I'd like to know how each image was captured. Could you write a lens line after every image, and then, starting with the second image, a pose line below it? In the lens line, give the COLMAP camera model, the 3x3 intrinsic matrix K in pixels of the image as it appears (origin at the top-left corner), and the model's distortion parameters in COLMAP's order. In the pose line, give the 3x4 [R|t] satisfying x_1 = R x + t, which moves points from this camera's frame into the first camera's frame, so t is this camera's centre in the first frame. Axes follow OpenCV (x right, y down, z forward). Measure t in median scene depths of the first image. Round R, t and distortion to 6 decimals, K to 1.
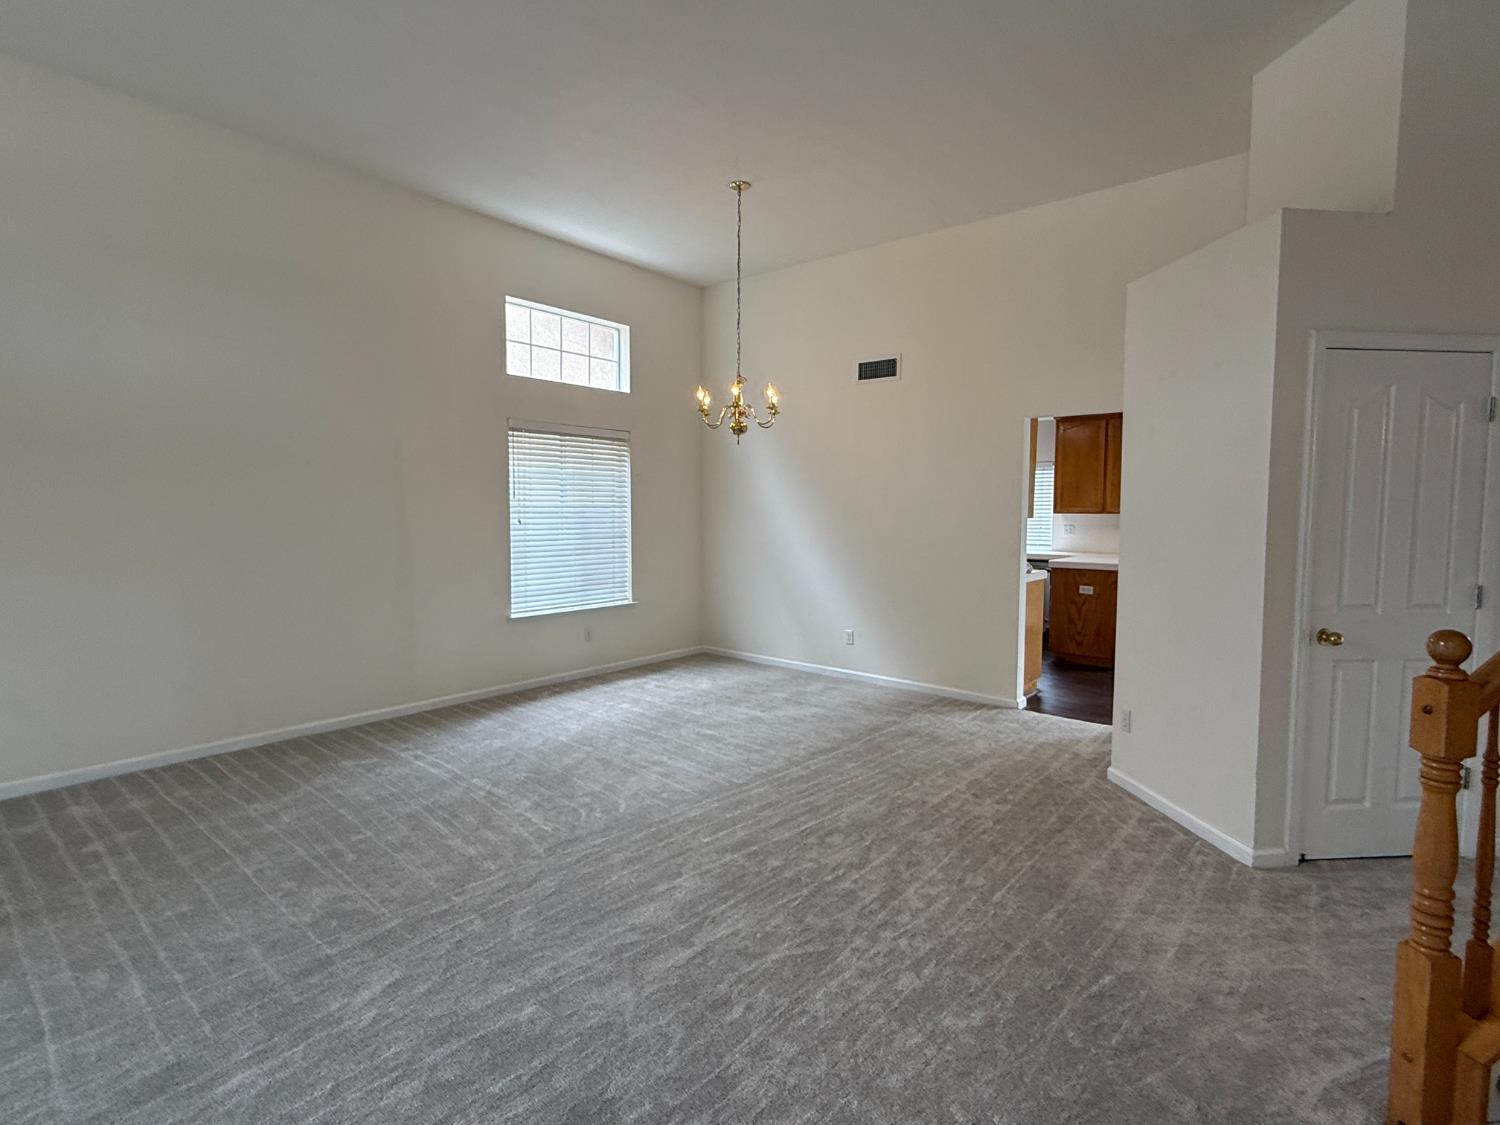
lens RADIAL K [[741.8, 0, 750.0], [0, 741.8, 562.5], [0, 0, 1]] dist [0.001035, 0.000085]
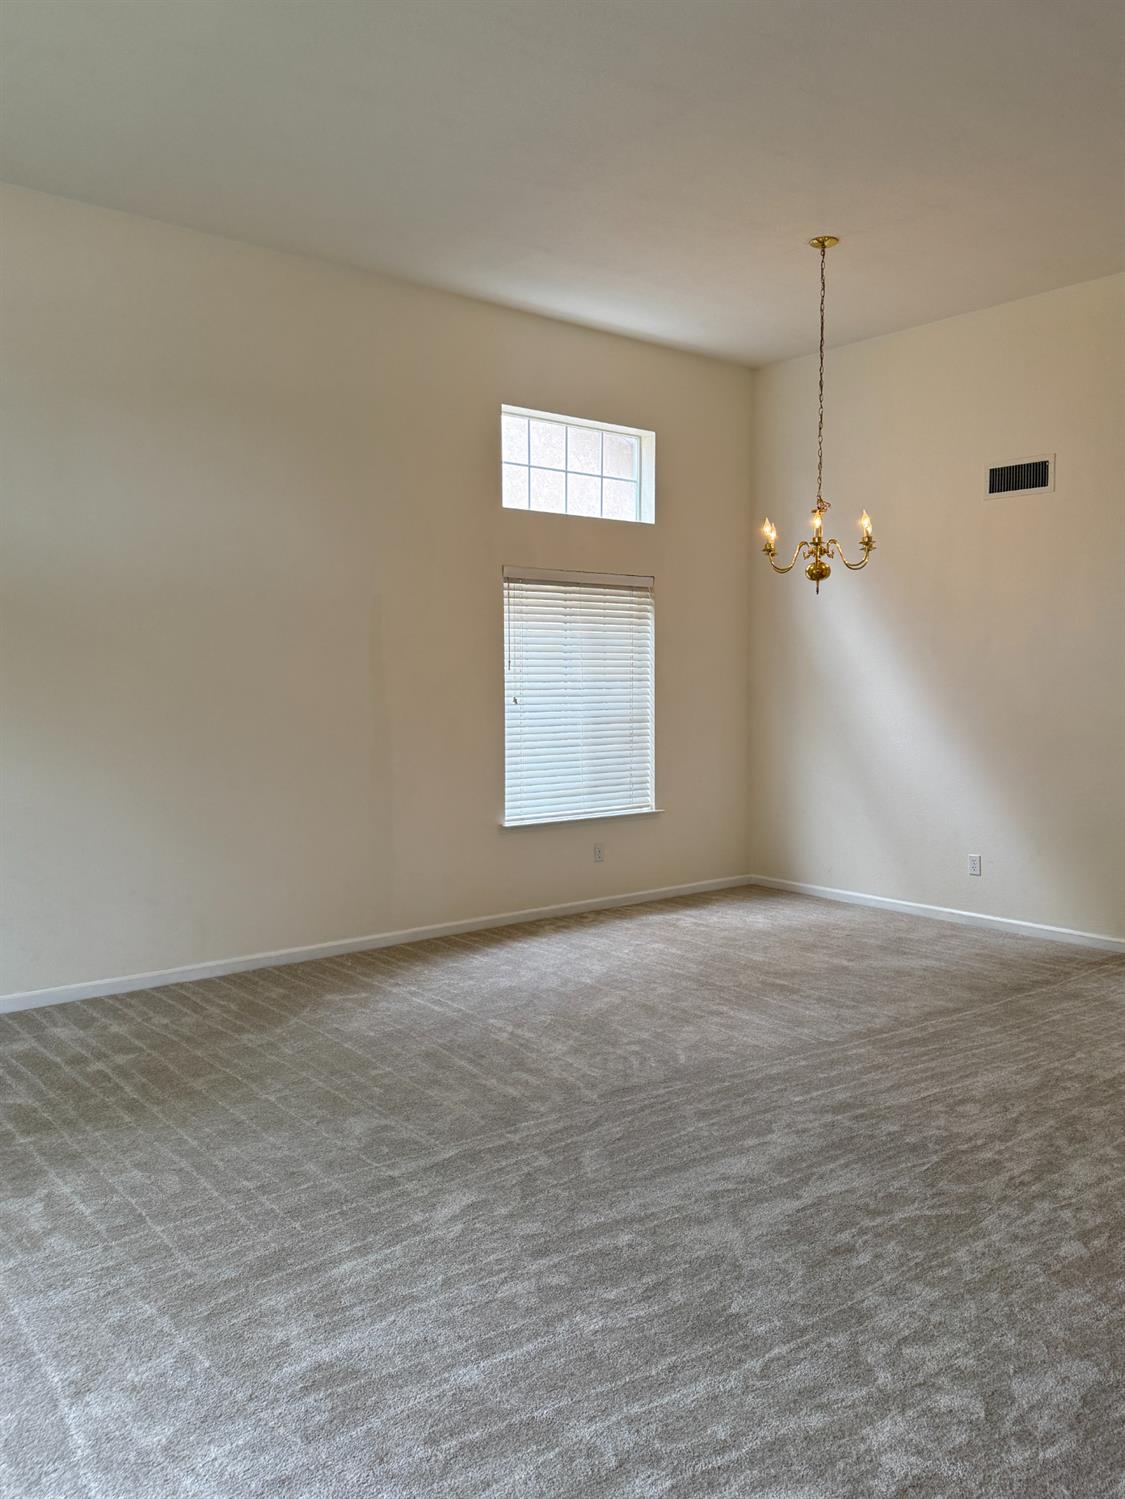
lens RADIAL K [[1142.7, 0, 562.5], [0, 1142.7, 749.5], [0, 0, 1]] dist [0.137755, -0.278178]
pose [[0.980972, 0.001812, -0.194142, -0.050017], [-0.004281, 0.999915, -0.012297, 0.013119], [0.194103, 0.012894, 0.980896, -0.204191]]
